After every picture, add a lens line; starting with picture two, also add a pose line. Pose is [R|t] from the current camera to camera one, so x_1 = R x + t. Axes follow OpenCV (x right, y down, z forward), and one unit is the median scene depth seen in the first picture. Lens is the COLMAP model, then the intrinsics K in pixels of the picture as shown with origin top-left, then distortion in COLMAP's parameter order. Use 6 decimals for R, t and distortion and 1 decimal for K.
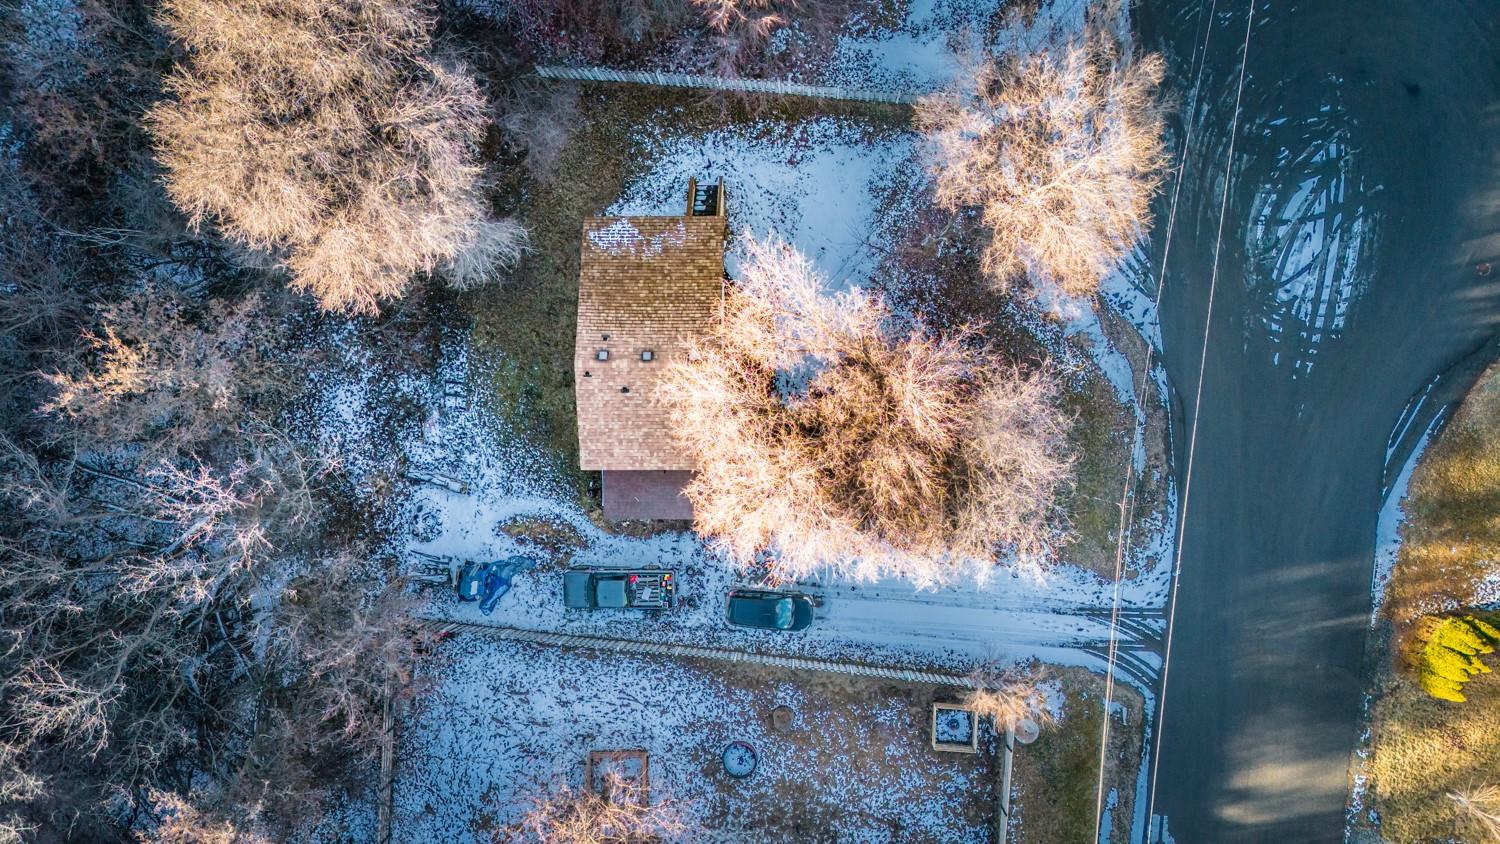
lens RADIAL K [[1095.7, 0, 750.0], [0, 1095.7, 421.4], [0, 0, 1]] dist [0.015463, 0.000367]
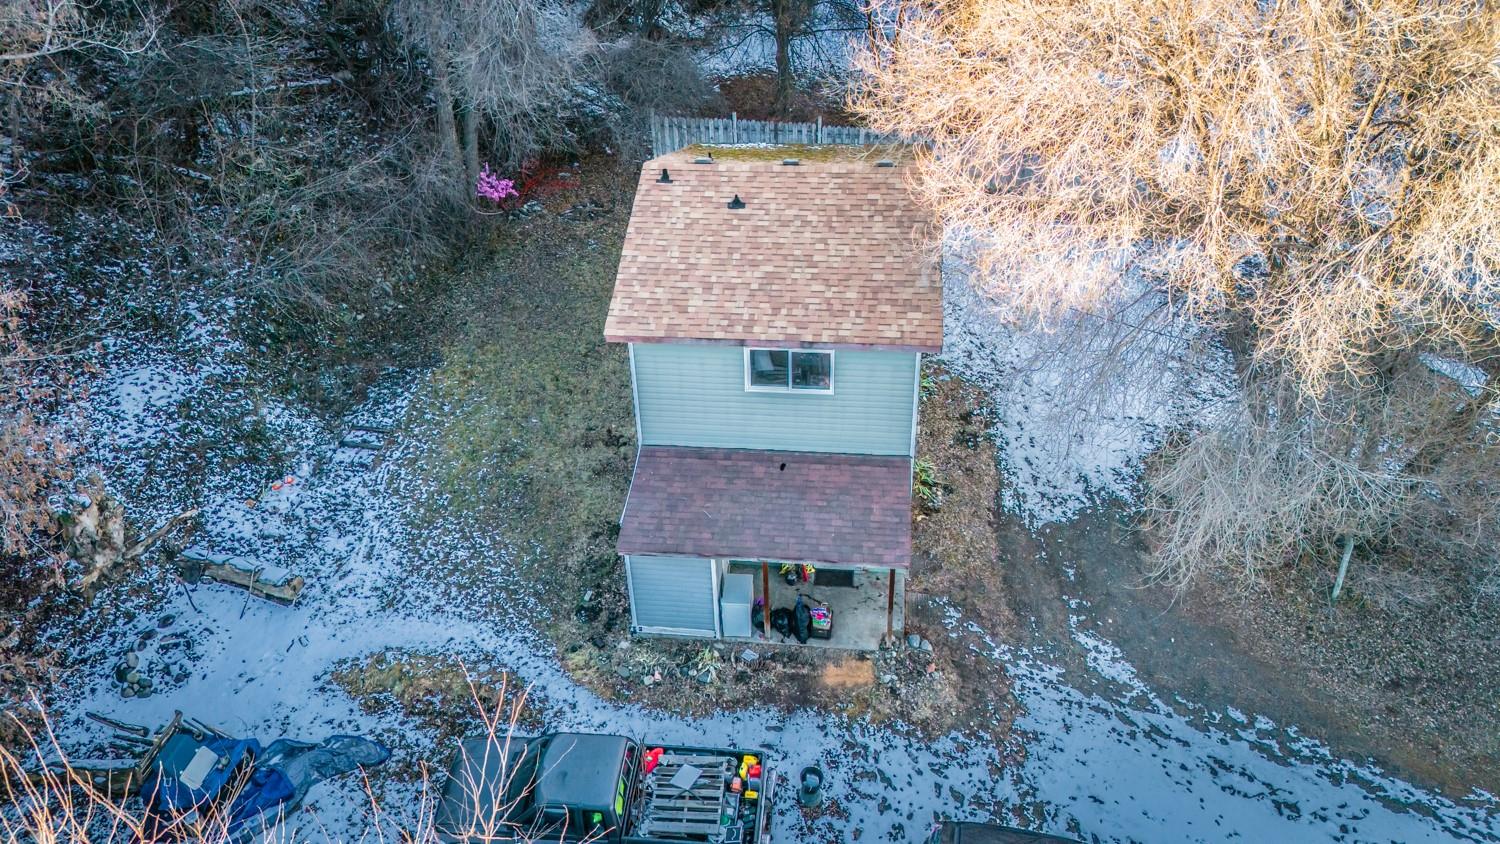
lens RADIAL K [[1095.7, 0, 752.8], [0, 1095.7, 422.5], [0, 0, 1]] dist [0.015463, 0.000367]
pose [[0.994450, 0.082165, -0.065706, -0.059758], [-0.101136, 0.574564, -0.812187, 0.359057], [-0.028981, 0.814325, 0.579685, 0.701508]]
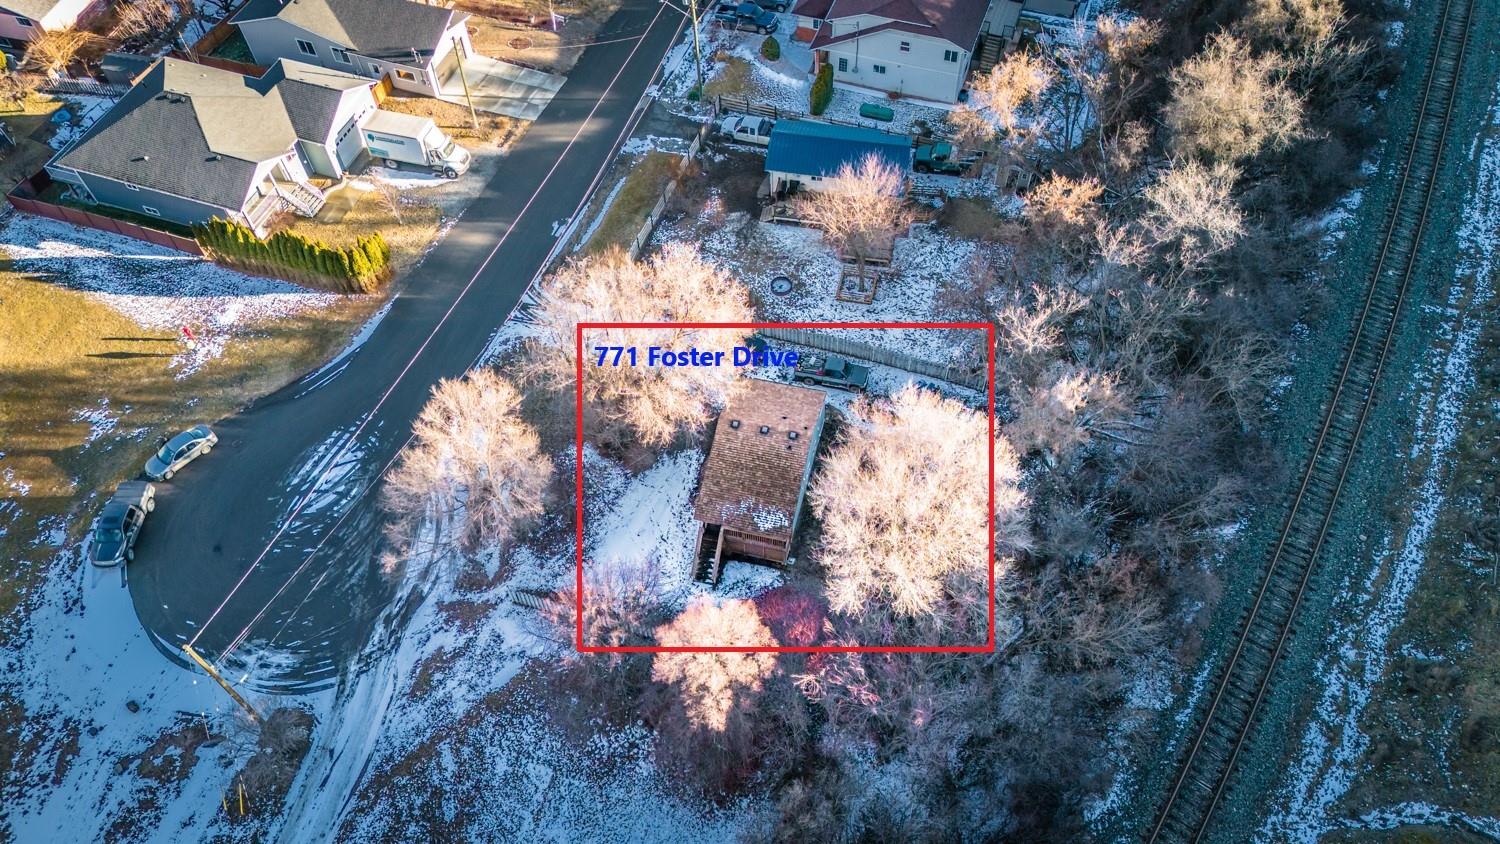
lens RADIAL K [[1095.7, 0, 751.1], [0, 1095.7, 421.7], [0, 0, 1]] dist [0.015463, 0.000367]
pose [[-0.964919, -0.146693, 0.217743, -0.345626], [0.245982, -0.795037, 0.554444, -0.763116], [0.091781, 0.588555, 0.803231, -0.180636]]
